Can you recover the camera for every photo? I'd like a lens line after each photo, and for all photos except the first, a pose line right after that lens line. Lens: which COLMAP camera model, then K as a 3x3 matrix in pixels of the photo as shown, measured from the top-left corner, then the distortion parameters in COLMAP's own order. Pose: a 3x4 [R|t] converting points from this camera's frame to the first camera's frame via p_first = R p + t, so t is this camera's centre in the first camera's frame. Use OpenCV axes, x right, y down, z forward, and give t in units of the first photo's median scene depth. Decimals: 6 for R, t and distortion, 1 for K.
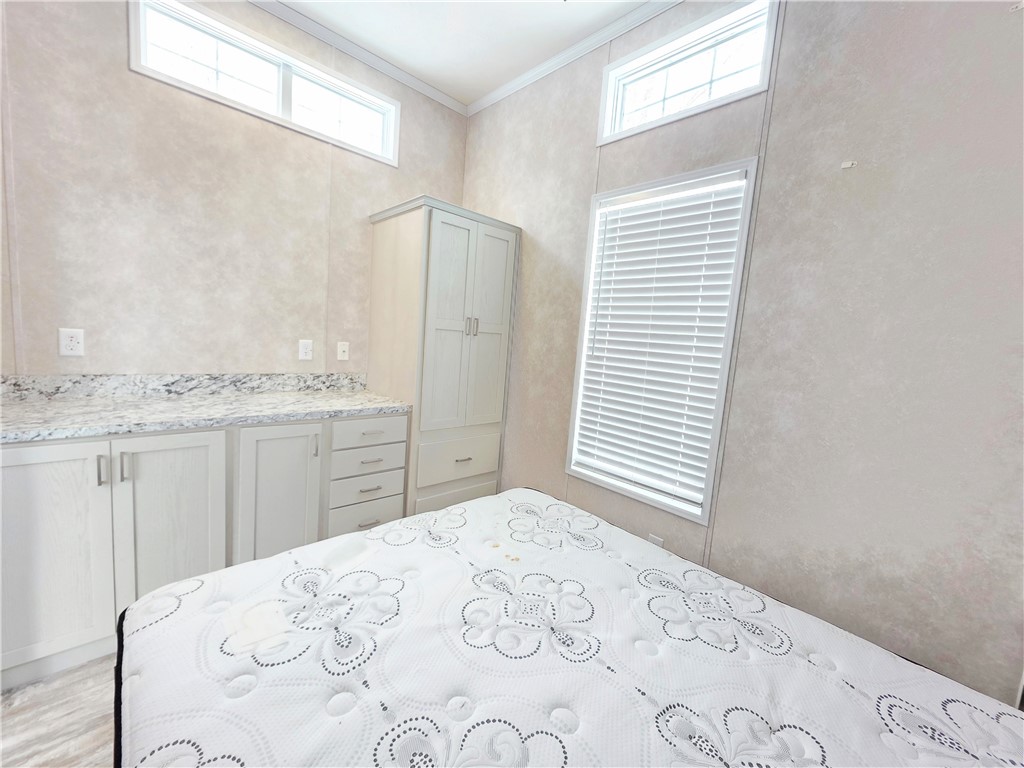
lens RADIAL K [[406.7, 0, 514.8], [0, 406.7, 382.7], [0, 0, 1]] dist [0.001160, 0.000031]
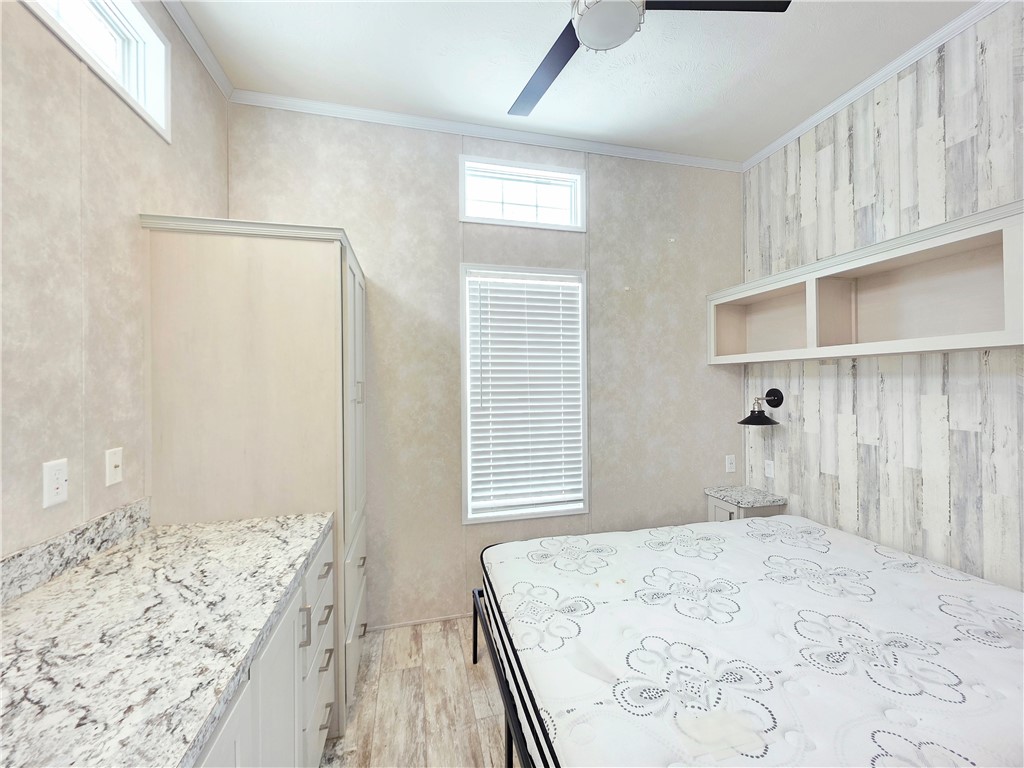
lens RADIAL K [[406.7, 0, 514.8], [0, 406.7, 382.7], [0, 0, 1]] dist [0.001160, 0.000031]
pose [[0.491424, -0.084356, 0.866825, -0.680559], [0.145990, 0.989194, 0.013500, -0.128057], [-0.858597, 0.119914, 0.498429, 0.346750]]
